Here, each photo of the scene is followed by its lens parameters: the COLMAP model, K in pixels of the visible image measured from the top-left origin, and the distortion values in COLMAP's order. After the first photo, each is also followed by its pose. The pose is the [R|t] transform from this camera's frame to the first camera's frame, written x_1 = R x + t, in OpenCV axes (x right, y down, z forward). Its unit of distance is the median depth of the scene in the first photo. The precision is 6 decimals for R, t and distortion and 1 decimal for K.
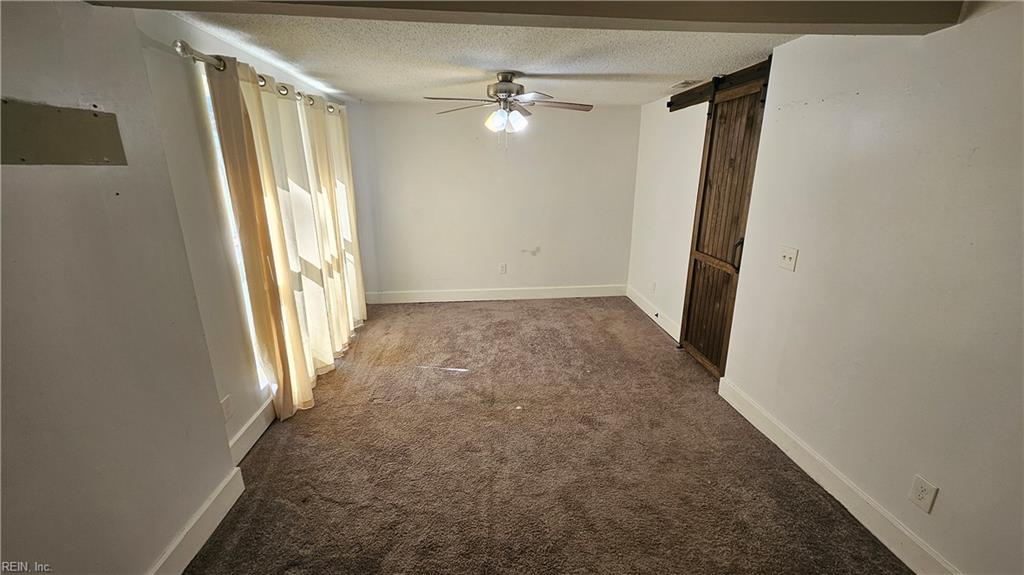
lens RADIAL K [[410.5, 0, 513.2], [0, 410.5, 287.5], [0, 0, 1]] dist [0.000845, -0.000221]
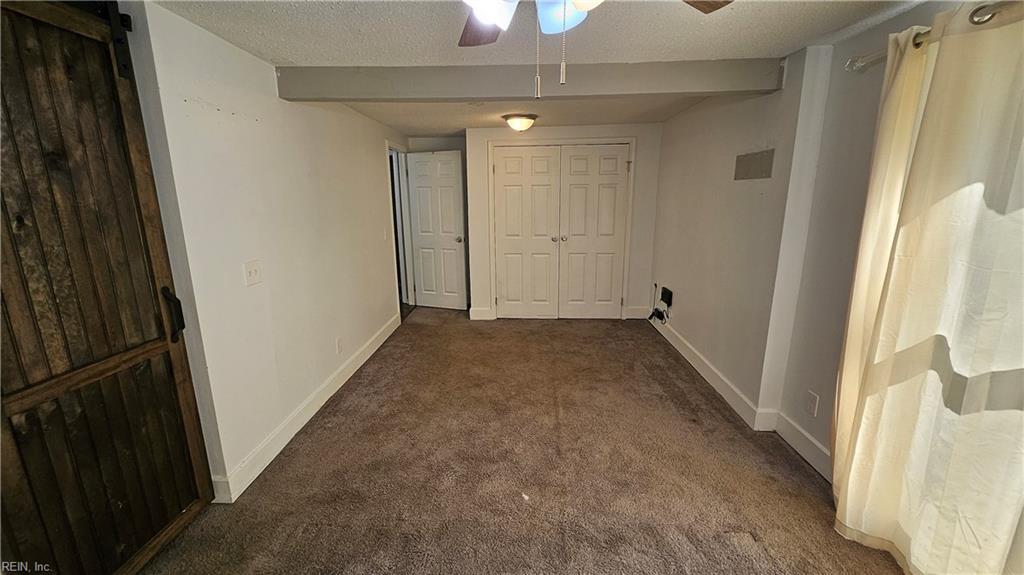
lens RADIAL K [[410.5, 0, 511.9], [0, 410.5, 286.9], [0, 0, 1]] dist [0.000845, -0.000221]
pose [[-0.994421, -0.016930, 0.104112, -0.033777], [0.035573, 0.875378, 0.482128, -0.386920], [-0.099300, 0.483142, -0.869892, 1.429203]]
